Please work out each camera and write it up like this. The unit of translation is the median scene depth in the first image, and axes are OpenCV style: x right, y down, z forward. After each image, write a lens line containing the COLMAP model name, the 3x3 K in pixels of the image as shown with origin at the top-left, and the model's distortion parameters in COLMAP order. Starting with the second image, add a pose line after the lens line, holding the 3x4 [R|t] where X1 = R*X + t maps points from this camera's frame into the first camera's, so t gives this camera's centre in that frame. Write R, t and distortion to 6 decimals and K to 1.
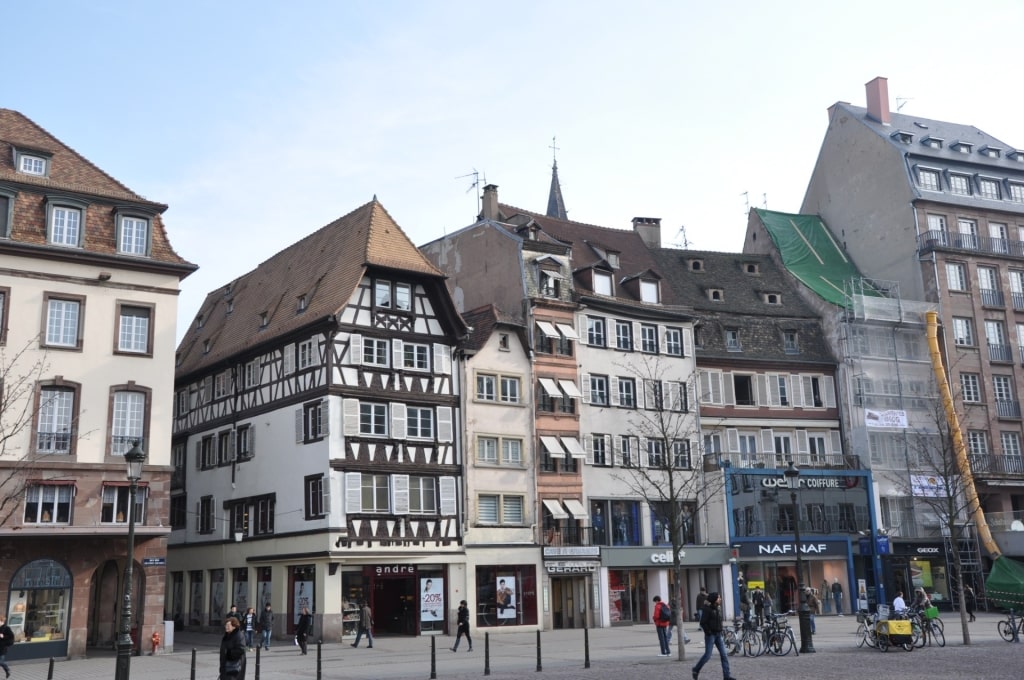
lens RADIAL K [[971.8, 0, 512.0], [0, 971.8, 340.0], [0, 0, 1]] dist [0.016814, 0.017106]
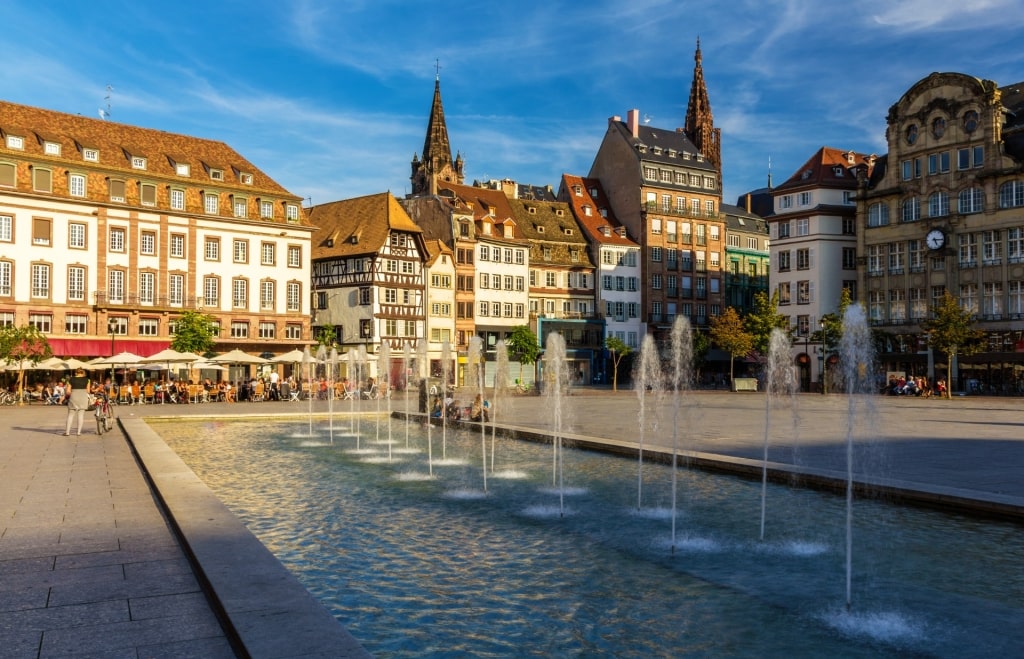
lens RADIAL K [[946.9, 0, 512.0], [0, 946.9, 329.5], [0, 0, 1]] dist [-0.000793, -0.000192]
pose [[0.981866, 0.032796, 0.186719, -0.266959], [-0.068654, 0.979582, 0.188958, -0.272829], [-0.176710, -0.198350, 0.964070, -1.177563]]
